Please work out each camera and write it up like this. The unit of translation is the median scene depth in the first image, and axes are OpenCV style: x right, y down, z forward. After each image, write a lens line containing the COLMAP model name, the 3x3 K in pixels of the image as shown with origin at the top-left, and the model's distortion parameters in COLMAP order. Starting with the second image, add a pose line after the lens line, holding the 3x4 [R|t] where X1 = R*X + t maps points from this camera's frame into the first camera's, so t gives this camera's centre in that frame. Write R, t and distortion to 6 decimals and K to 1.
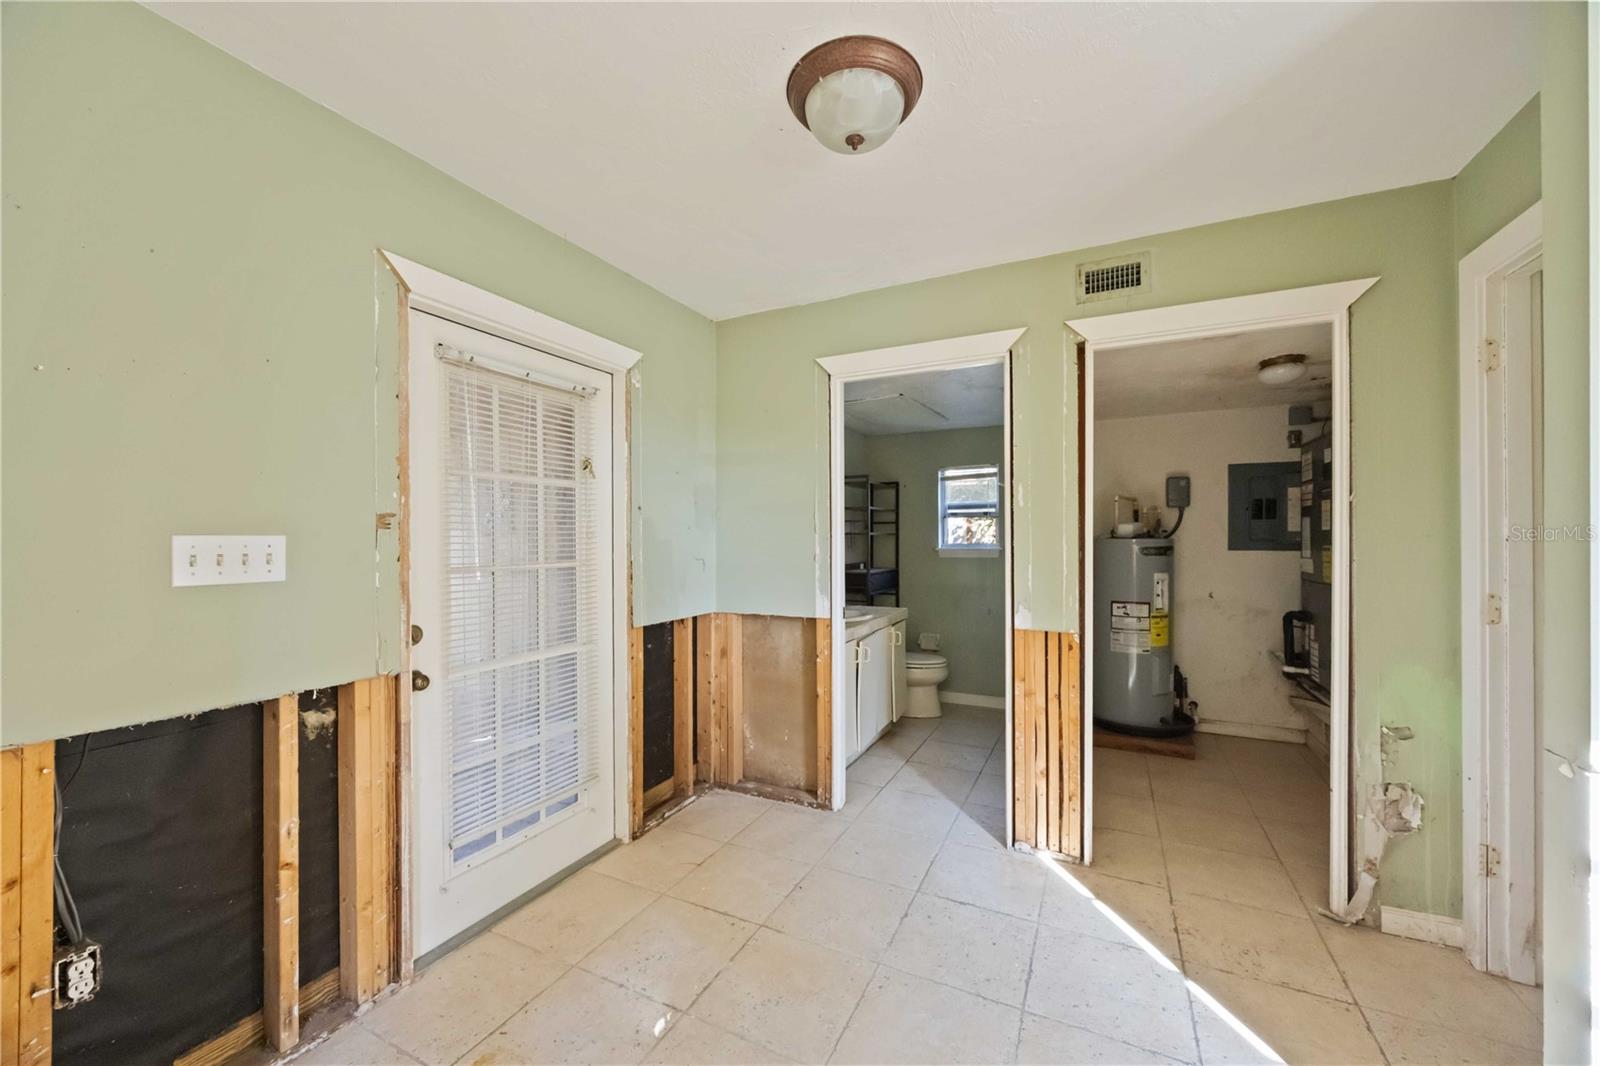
lens RADIAL K [[608.2, 0, 809.0], [0, 608.2, 543.5], [0, 0, 1]] dist [-0.003204, 0.000398]
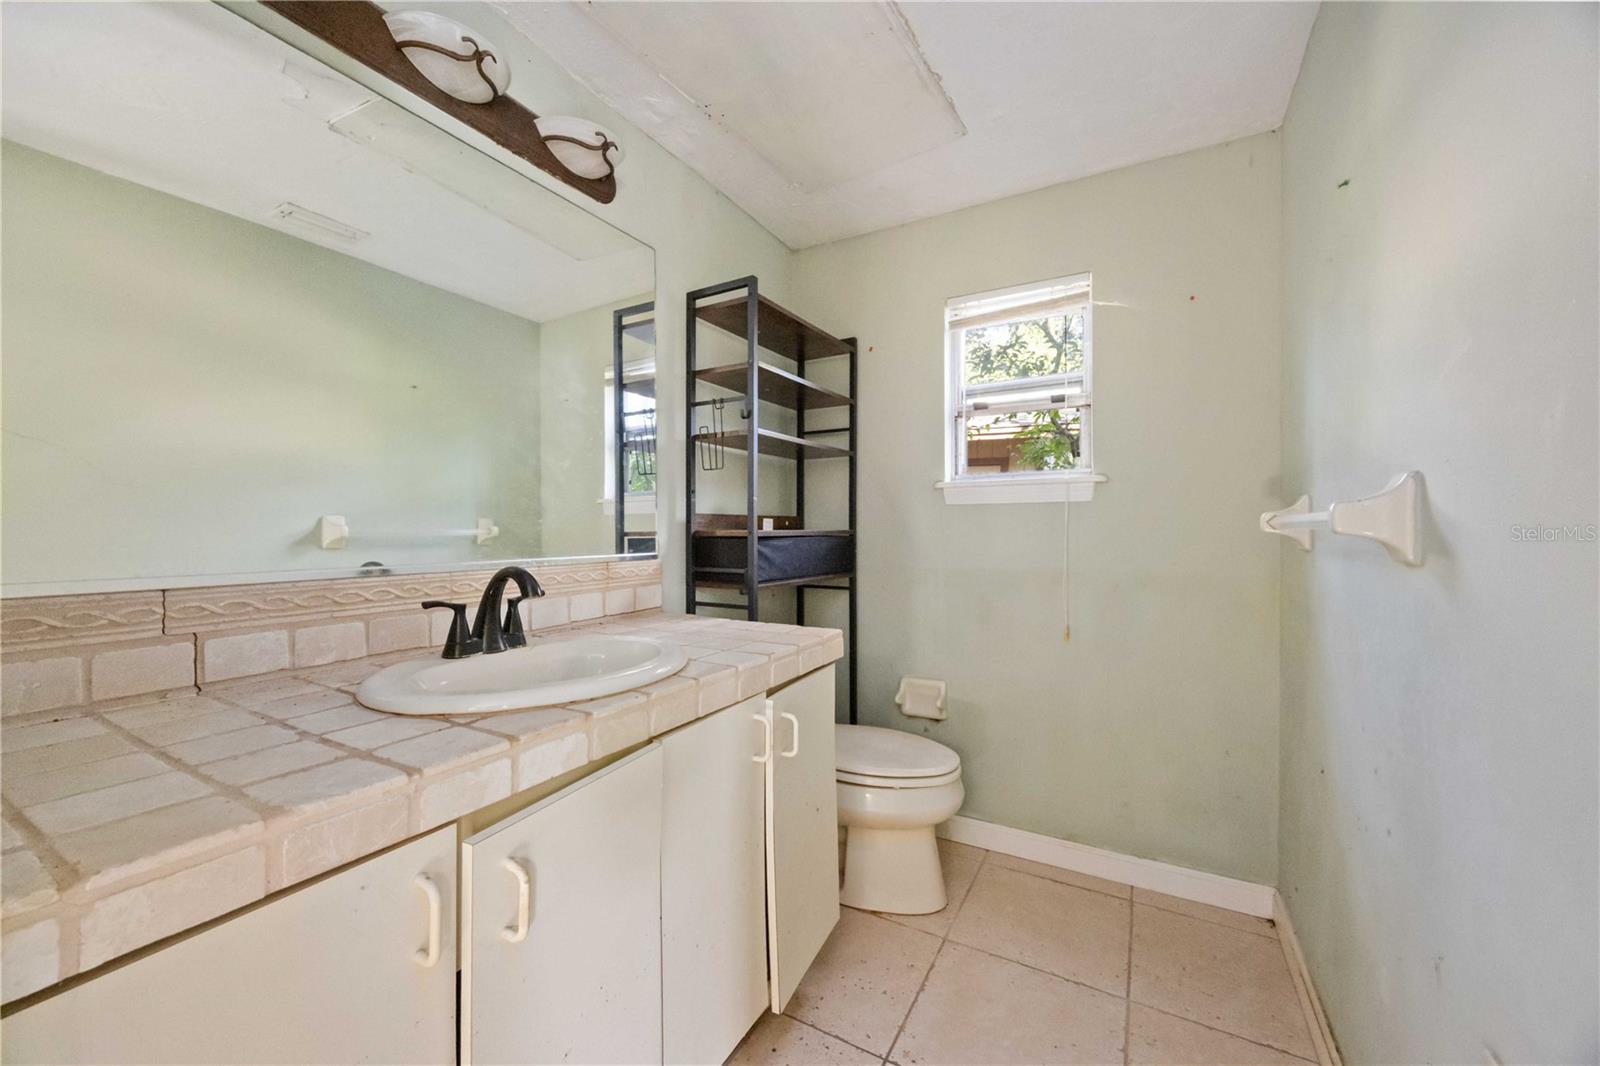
lens RADIAL K [[608.2, 0, 795.3], [0, 608.2, 529.2], [0, 0, 1]] dist [-0.003204, 0.000398]
pose [[0.997886, 0.006070, -0.064705, 0.134480], [-0.006952, 0.999886, -0.013413, 0.046777], [0.064617, 0.013834, 0.997814, 0.558859]]
